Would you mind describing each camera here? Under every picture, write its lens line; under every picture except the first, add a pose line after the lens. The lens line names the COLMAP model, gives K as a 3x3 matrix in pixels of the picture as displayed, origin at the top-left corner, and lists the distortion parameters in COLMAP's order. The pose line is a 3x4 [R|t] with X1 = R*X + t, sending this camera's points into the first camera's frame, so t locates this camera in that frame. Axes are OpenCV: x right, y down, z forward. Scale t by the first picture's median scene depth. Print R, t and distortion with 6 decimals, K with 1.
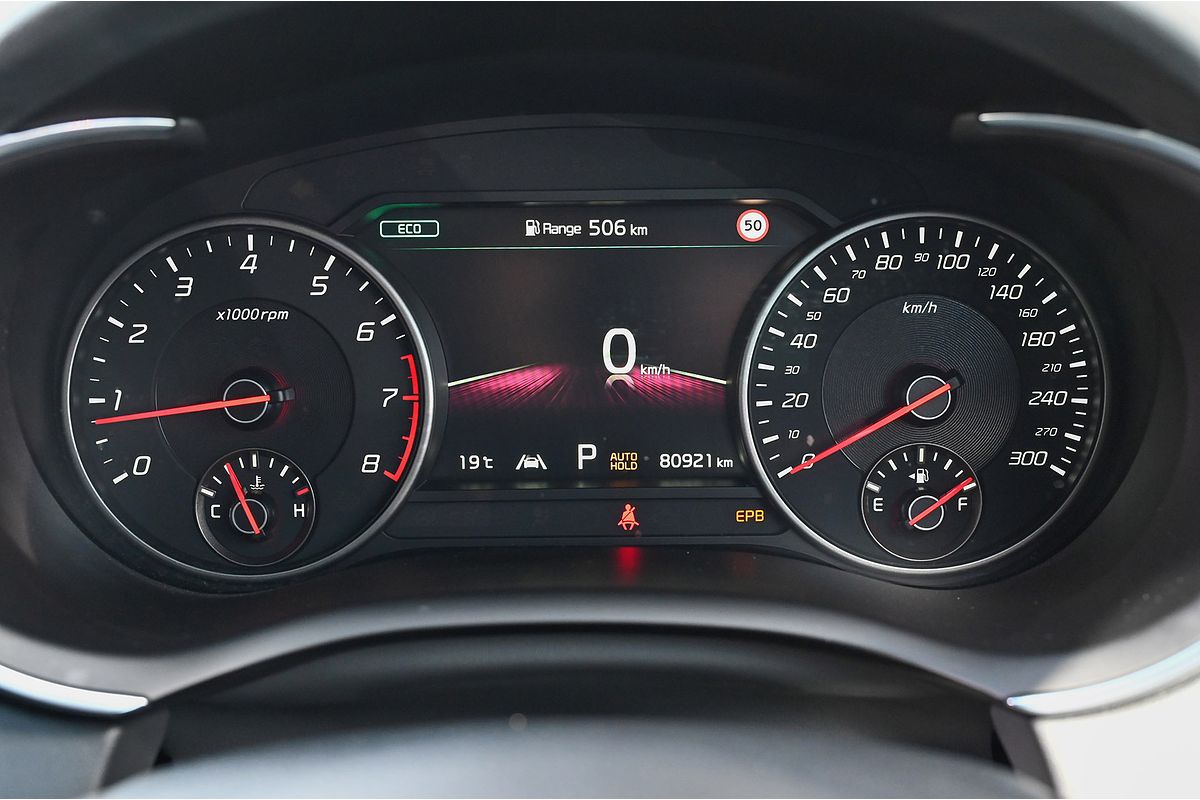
lens RADIAL K [[1594.3, 0, 599.8], [0, 1594.3, 399.6], [0, 0, 1]] dist [0.008555, 0.000000]
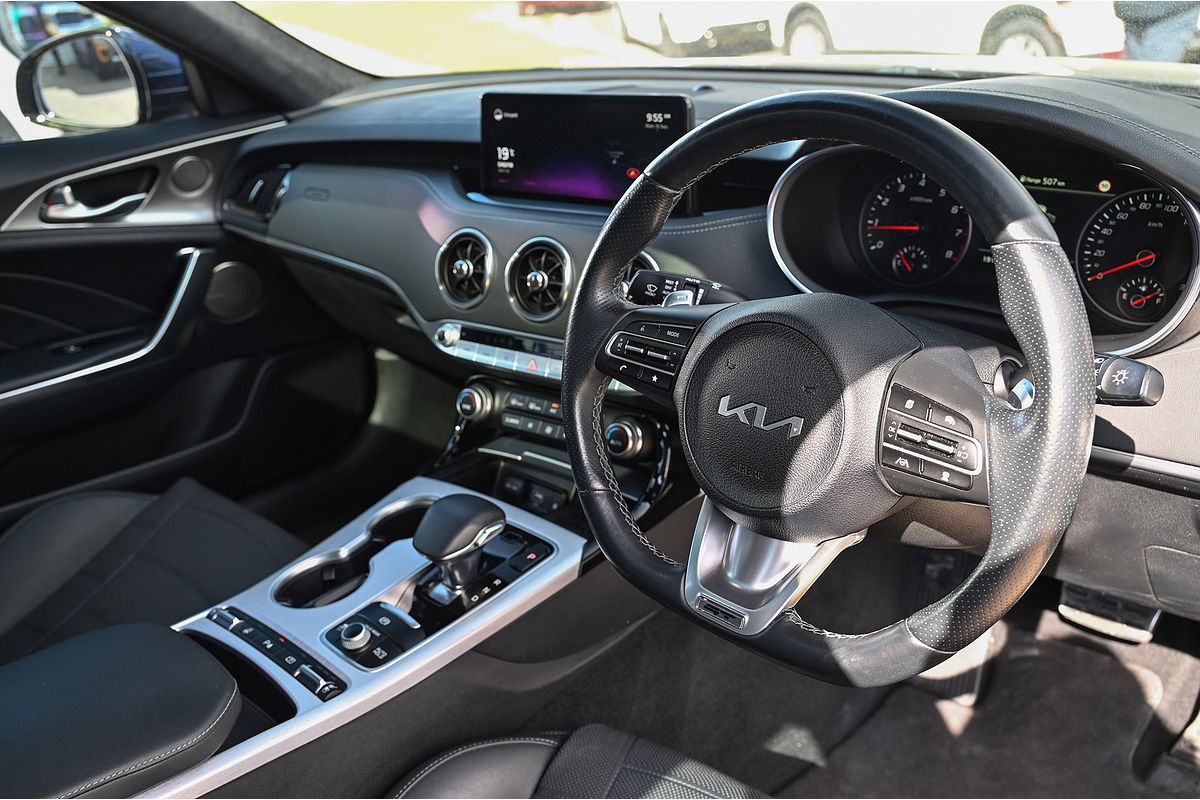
lens RADIAL K [[1068.6, 0, 600.9], [0, 1068.6, 399.4], [0, 0, 1]] dist [0.008787, 0.005621]
pose [[0.738612, 0.228882, -0.634087, 0.714041], [-0.116594, 0.969796, 0.214246, -0.049863], [0.663972, -0.084314, 0.742989, -0.956143]]
